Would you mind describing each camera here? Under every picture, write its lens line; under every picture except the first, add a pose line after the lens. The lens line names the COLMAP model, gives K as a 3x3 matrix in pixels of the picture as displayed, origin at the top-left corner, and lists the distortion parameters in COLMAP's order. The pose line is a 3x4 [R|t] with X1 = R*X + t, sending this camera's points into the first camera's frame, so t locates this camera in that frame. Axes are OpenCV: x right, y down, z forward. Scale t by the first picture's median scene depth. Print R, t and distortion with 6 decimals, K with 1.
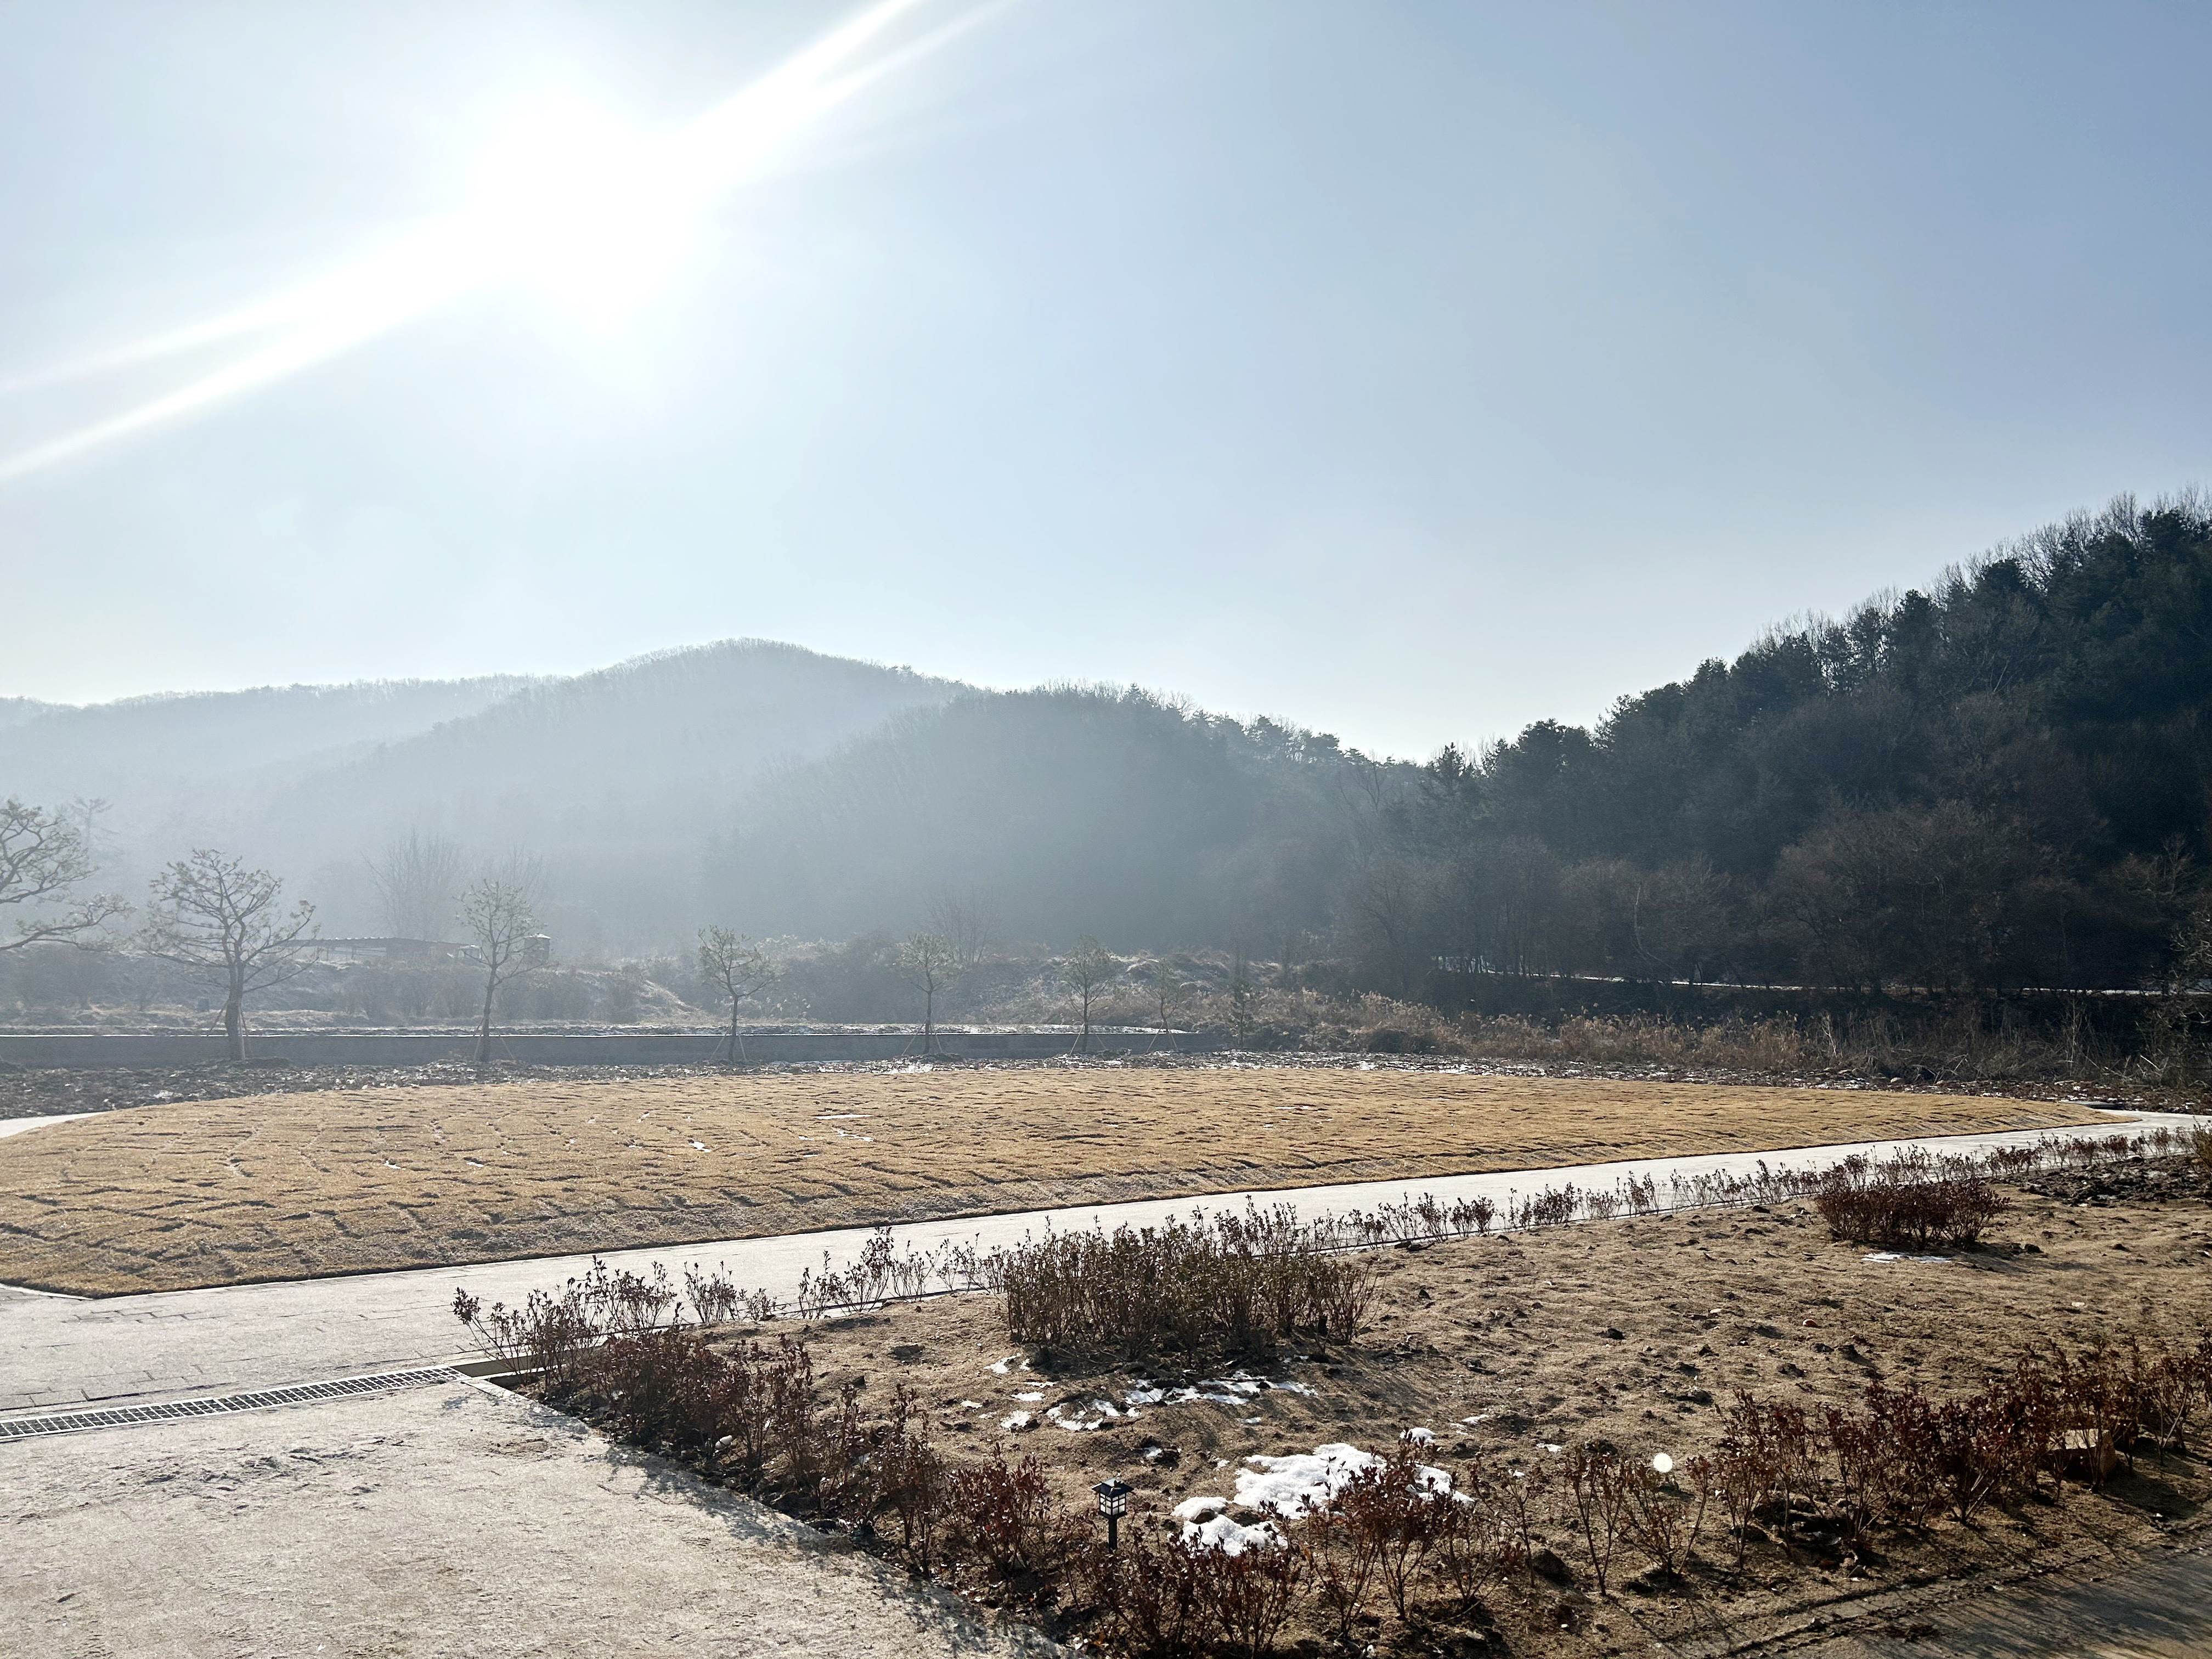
lens RADIAL K [[1661.7, 0, 1097.4], [0, 1661.7, 829.6], [0, 0, 1]] dist [0.051115, -0.055326]
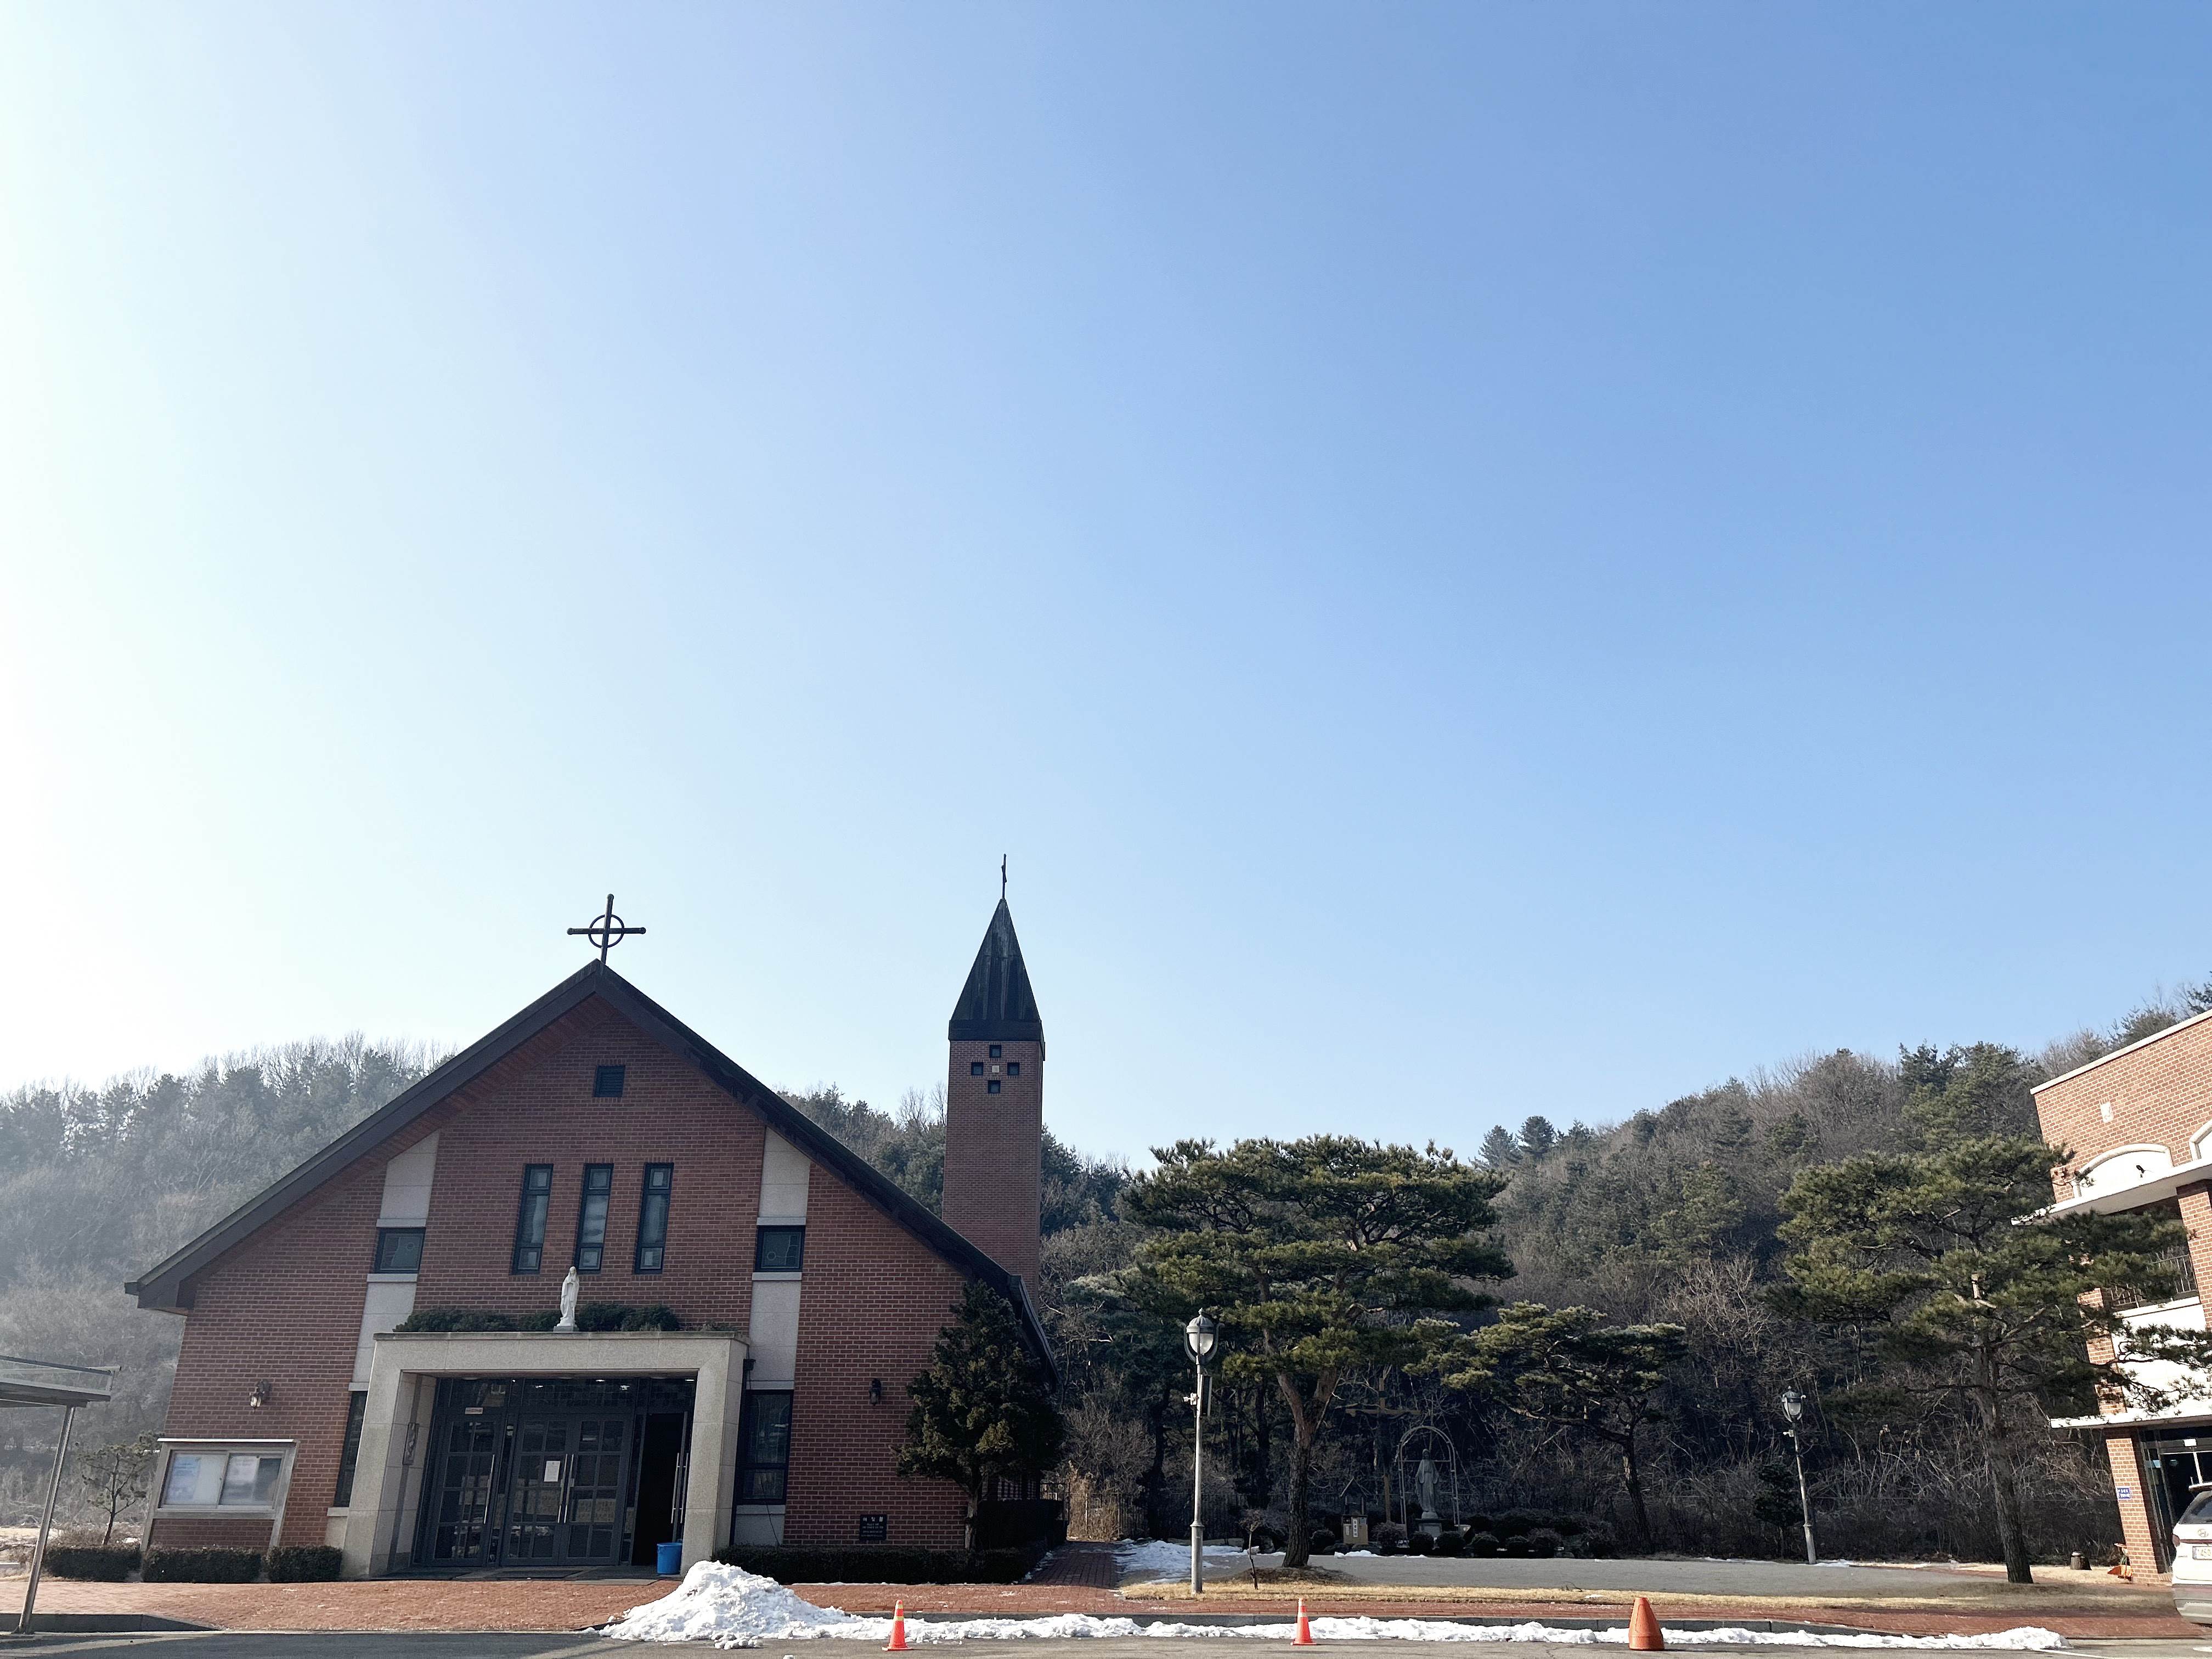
lens RADIAL K [[1661.7, 0, 1097.4], [0, 1661.7, 829.6], [0, 0, 1]] dist [0.051115, -0.055326]
pose [[0.572766, 0.306471, 0.760272, -0.069185], [-0.103415, 0.947085, -0.303867, -0.019399], [-0.813169, 0.095422, 0.574152, -0.180531]]
